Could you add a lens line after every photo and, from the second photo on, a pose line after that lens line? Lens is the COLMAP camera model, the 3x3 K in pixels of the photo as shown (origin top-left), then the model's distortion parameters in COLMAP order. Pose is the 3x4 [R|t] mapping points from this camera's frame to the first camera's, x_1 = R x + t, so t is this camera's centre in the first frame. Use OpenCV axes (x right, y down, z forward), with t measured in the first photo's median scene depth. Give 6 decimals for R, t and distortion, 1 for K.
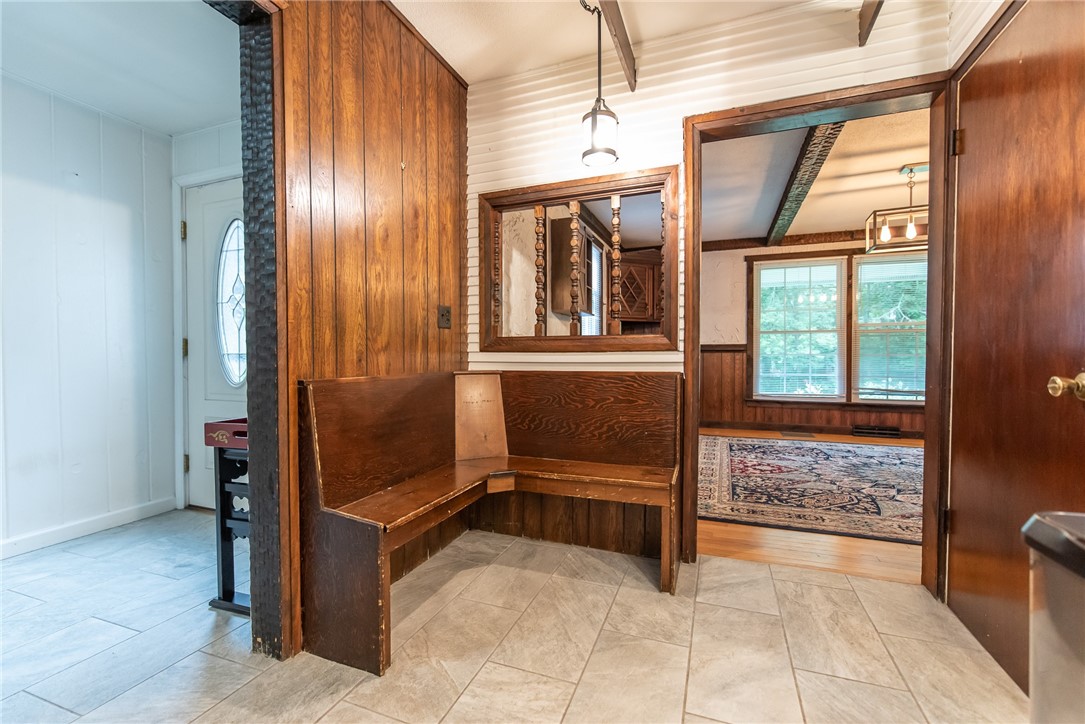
lens RADIAL K [[466.6, 0, 538.9], [0, 466.6, 362.4], [0, 0, 1]] dist [0.001886, -0.000769]
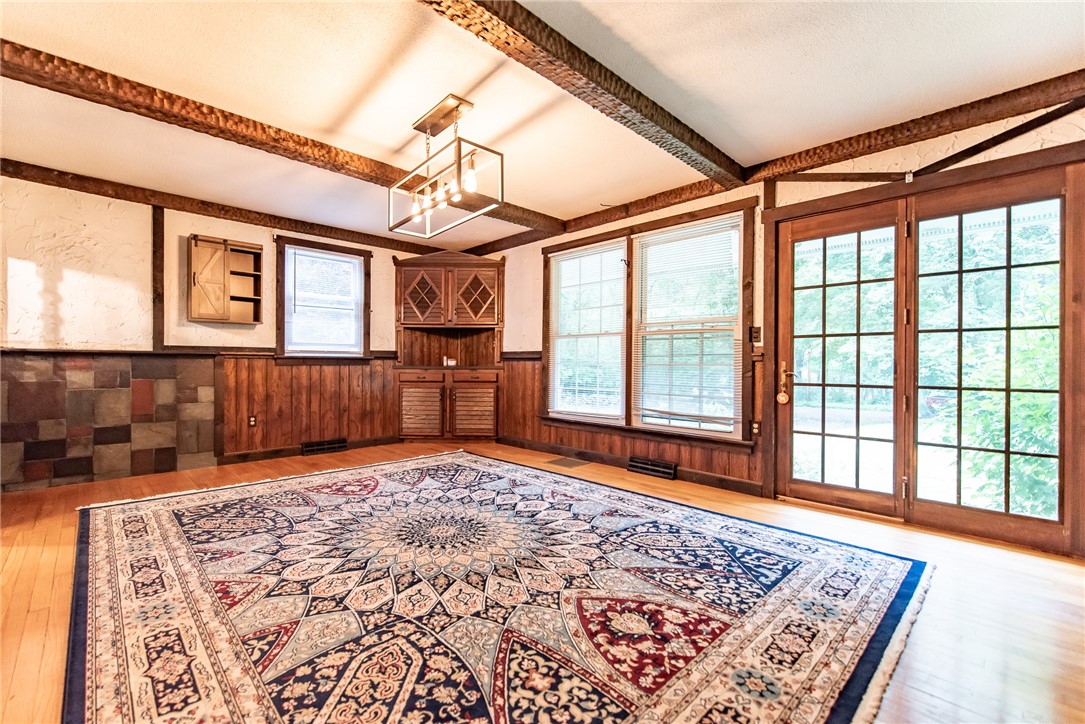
lens RADIAL K [[466.6, 0, 541.5], [0, 466.6, 363.3], [0, 0, 1]] dist [0.001886, -0.000769]
pose [[0.909311, 0.006426, -0.416067, 0.844104], [-0.015219, 0.999725, -0.017820, -0.001705], [0.415839, 0.022537, 0.909159, 0.239540]]
